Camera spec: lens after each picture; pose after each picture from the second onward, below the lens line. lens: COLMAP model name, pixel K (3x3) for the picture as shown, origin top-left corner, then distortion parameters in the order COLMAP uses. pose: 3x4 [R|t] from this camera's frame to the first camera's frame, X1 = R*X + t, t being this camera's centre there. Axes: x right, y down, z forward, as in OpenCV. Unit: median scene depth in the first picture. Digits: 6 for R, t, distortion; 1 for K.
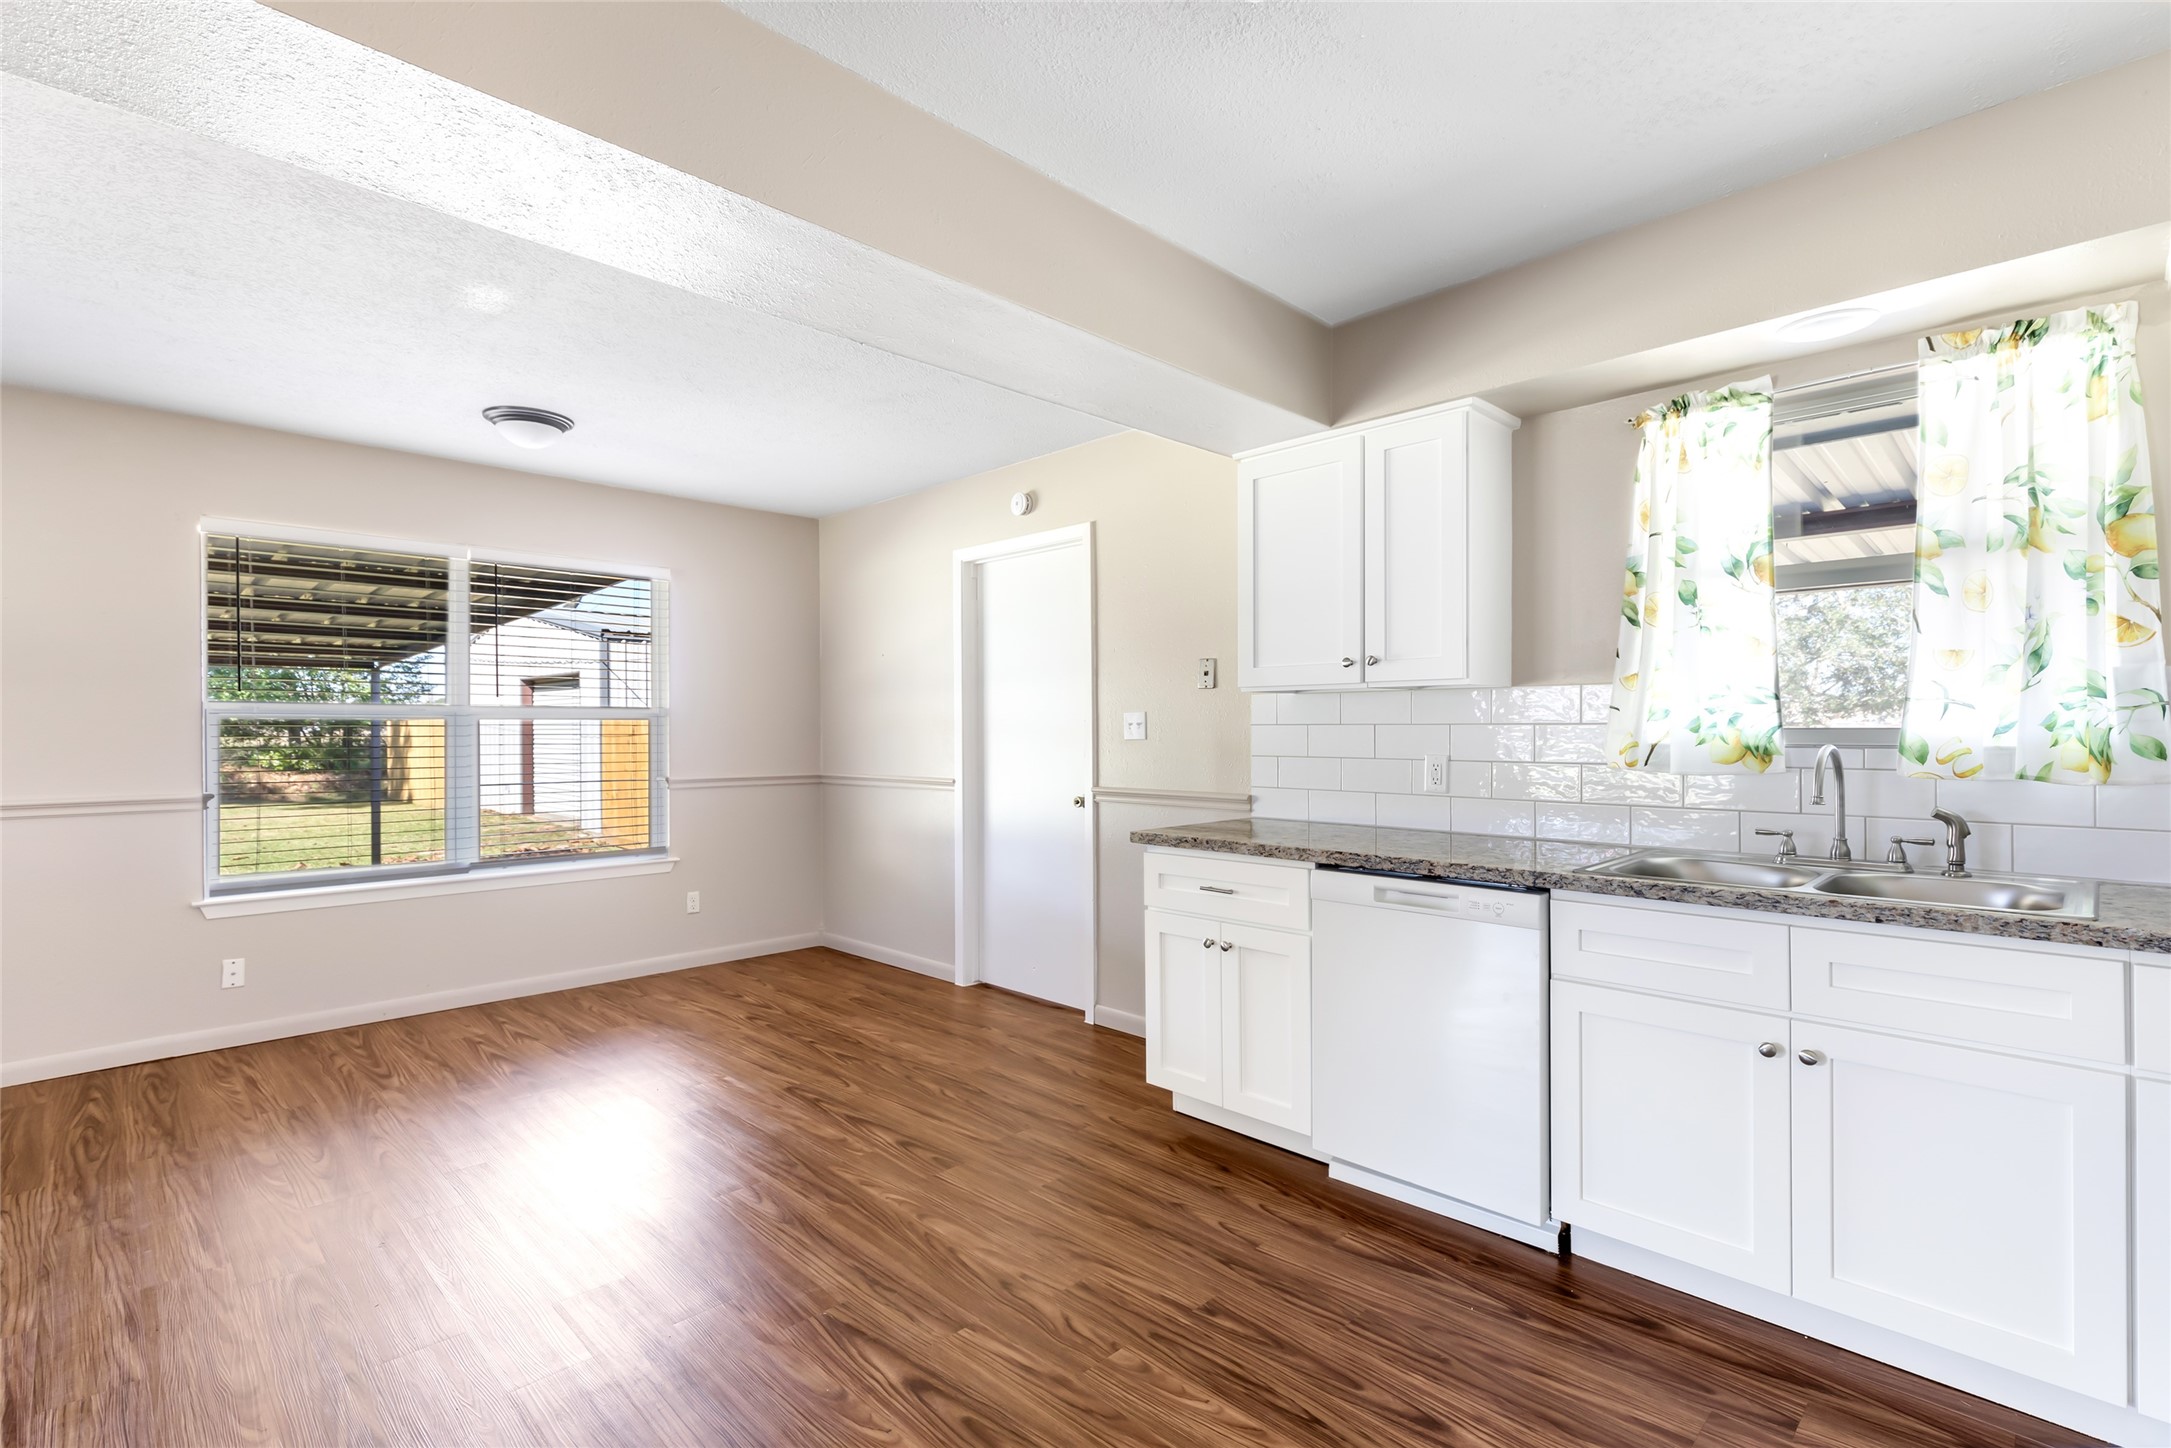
lens RADIAL K [[978.5, 0, 1081.6], [0, 978.5, 735.8], [0, 0, 1]] dist [0.003032, 0.000382]
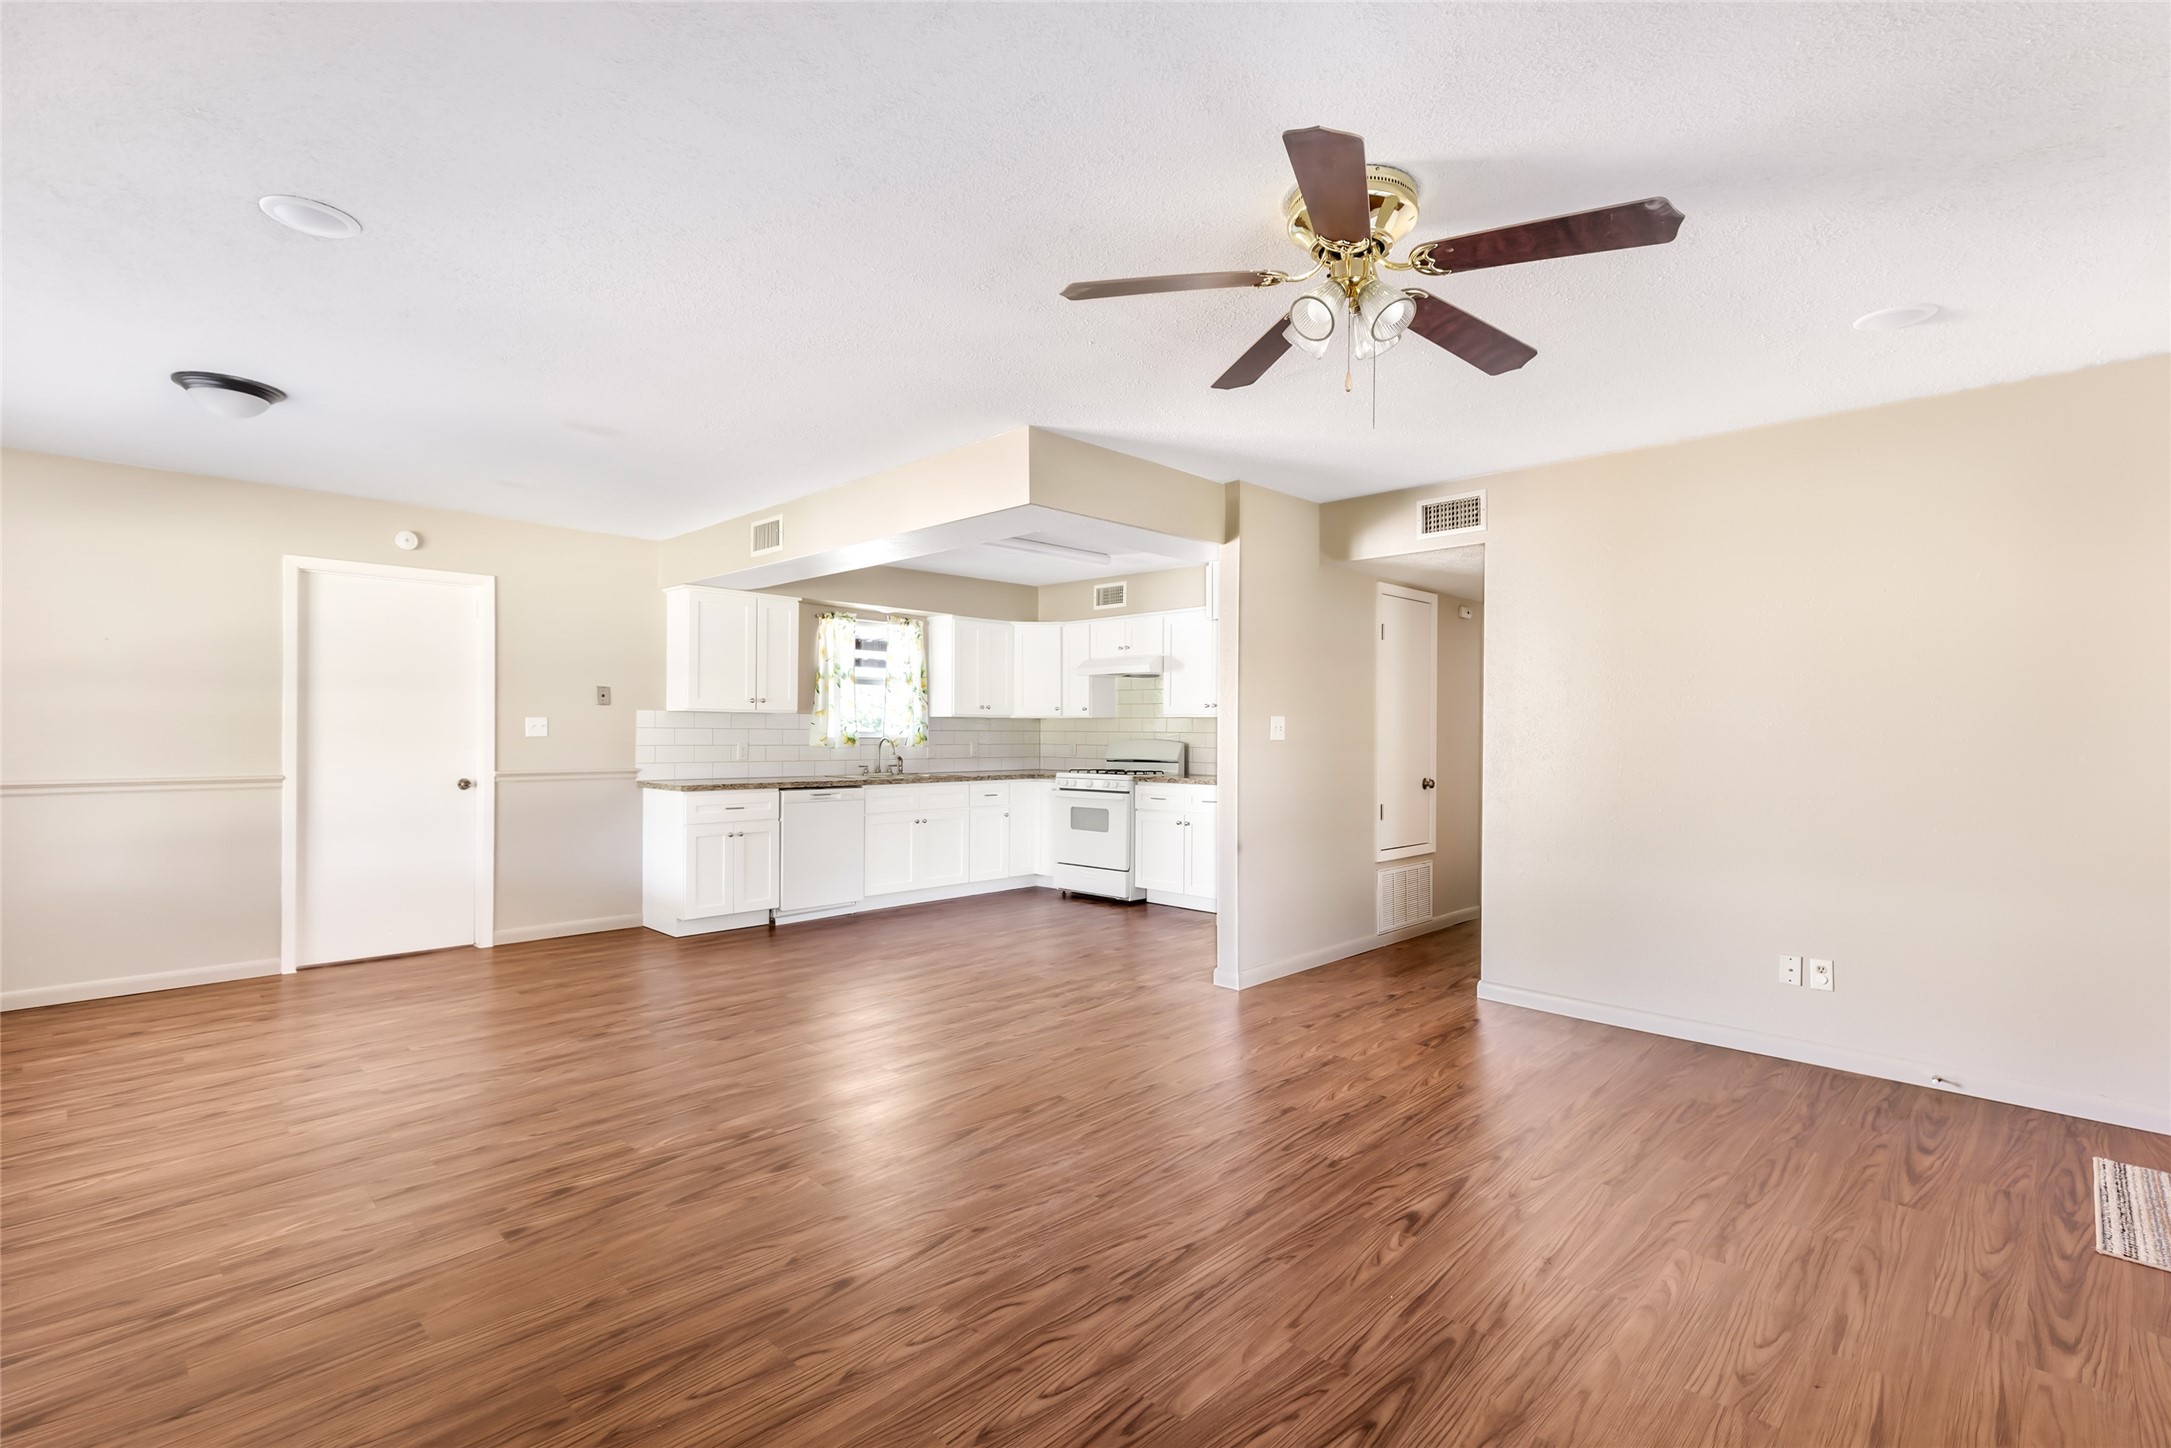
lens RADIAL K [[978.5, 0, 1098.5], [0, 978.5, 735.2], [0, 0, 1]] dist [0.003032, 0.000382]
pose [[-0.005551, -0.000116, 0.999985, -2.283744], [-0.000030, 1.000000, 0.000116, 0.002580], [-0.999985, -0.000029, -0.005551, 0.284380]]
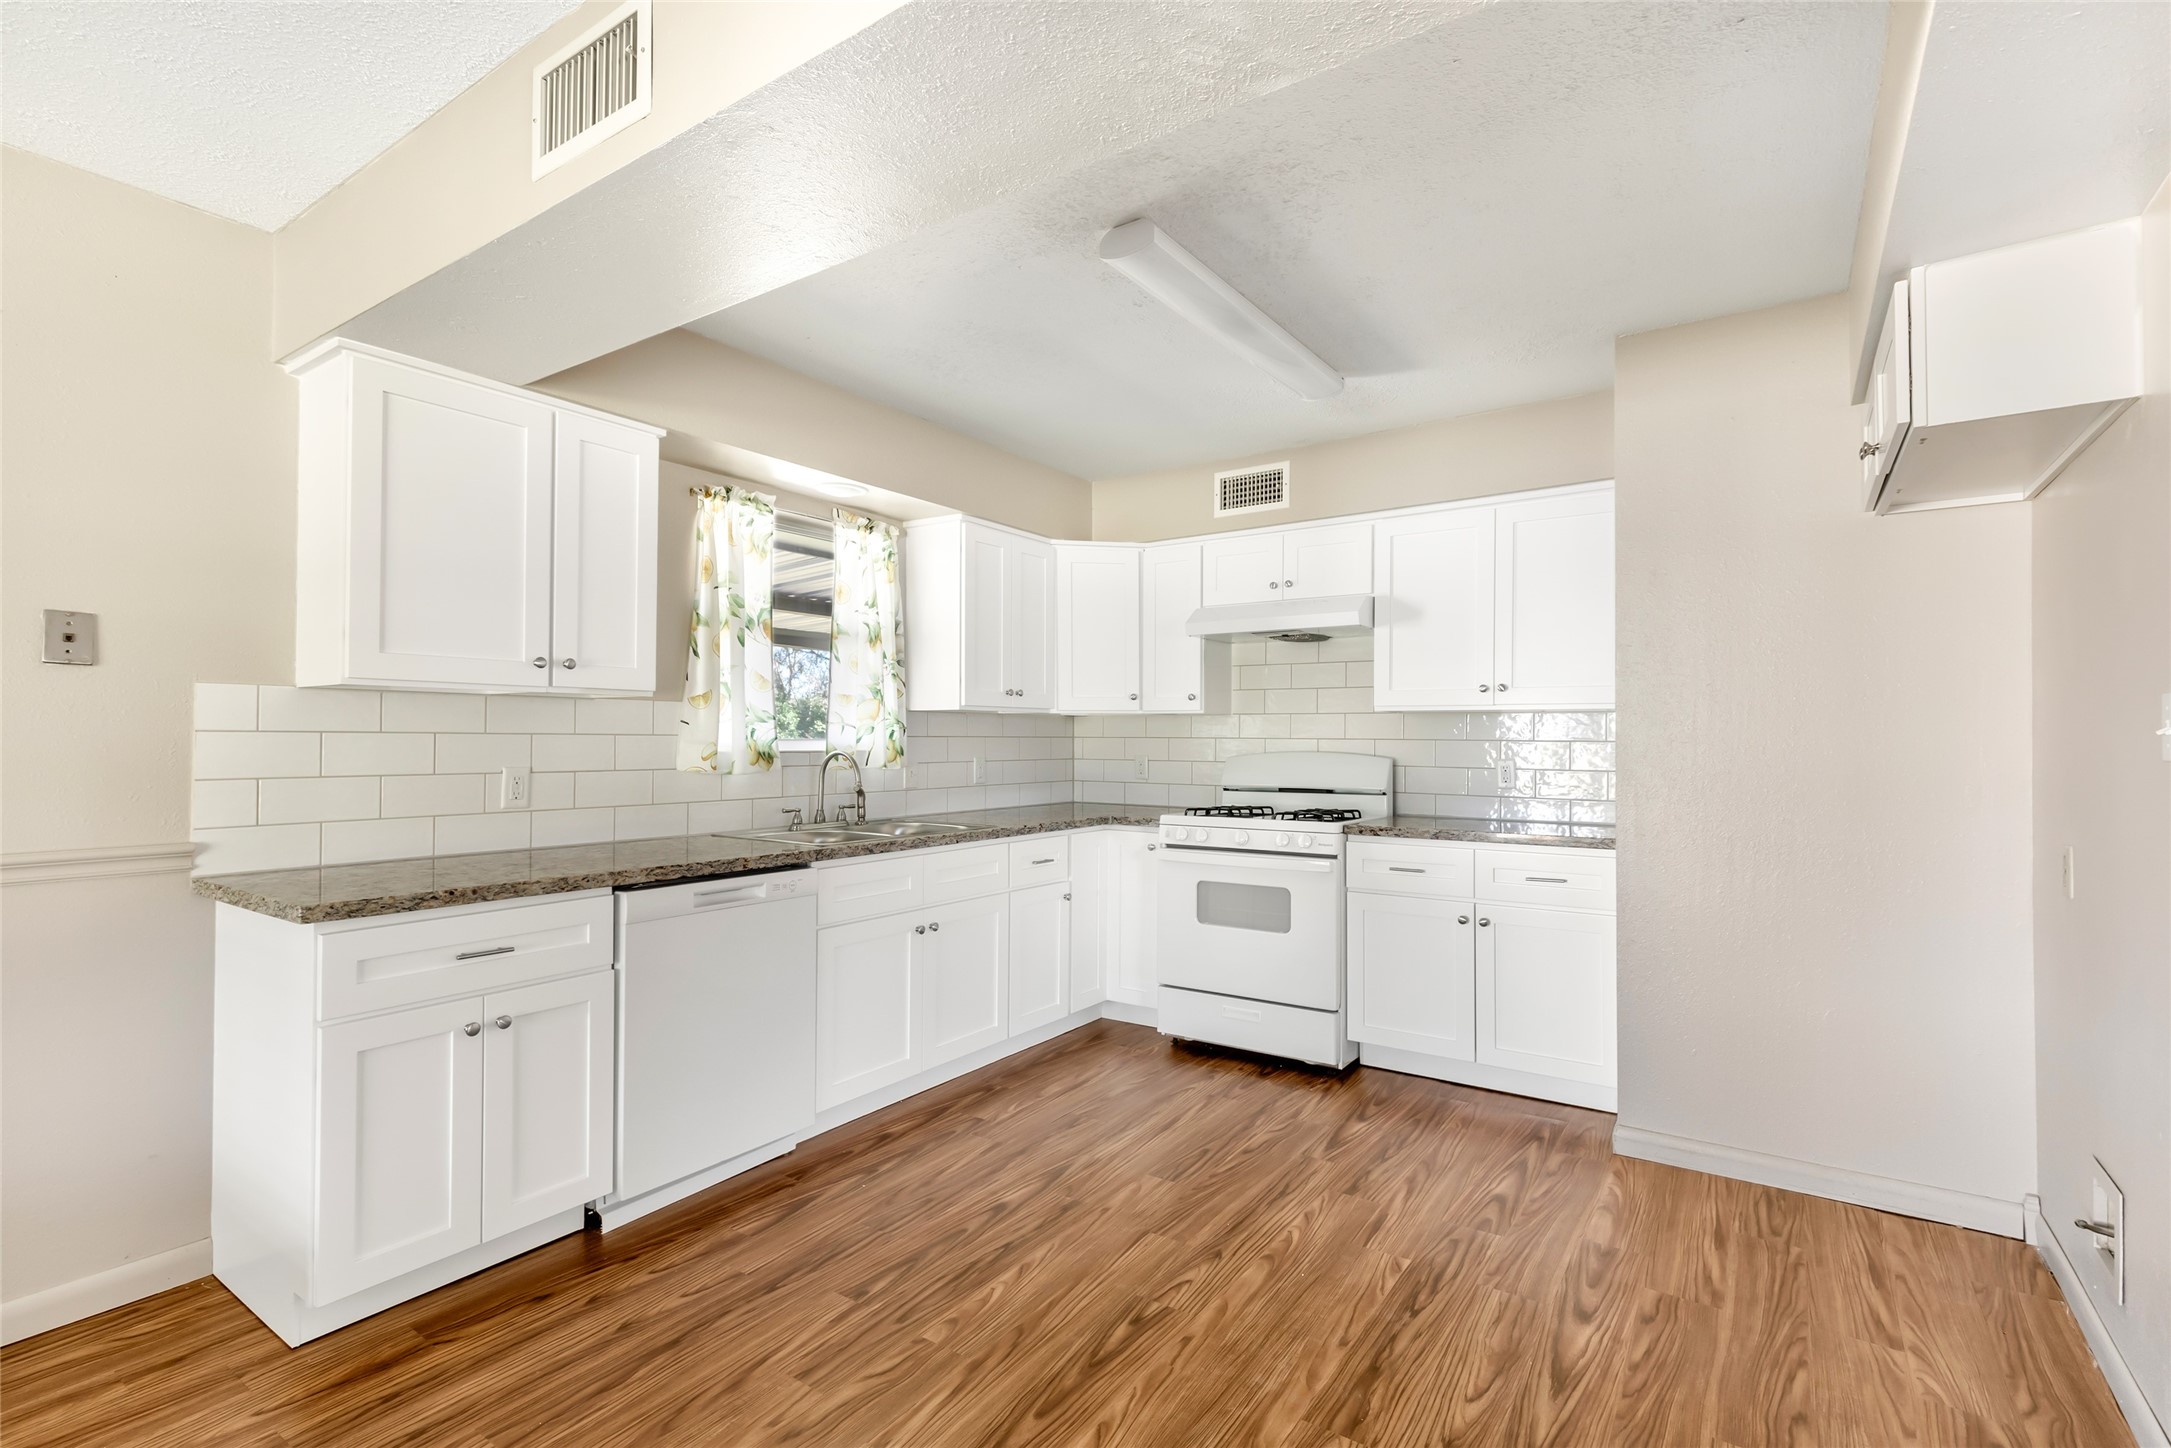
lens RADIAL K [[978.5, 0, 1098.3], [0, 978.5, 726.3], [0, 0, 1]] dist [0.003032, 0.000382]
pose [[-0.174747, 0.014904, 0.984501, -0.807902], [0.003248, 0.999889, -0.014560, -0.004391], [-0.984608, 0.000654, -0.174776, 0.787071]]
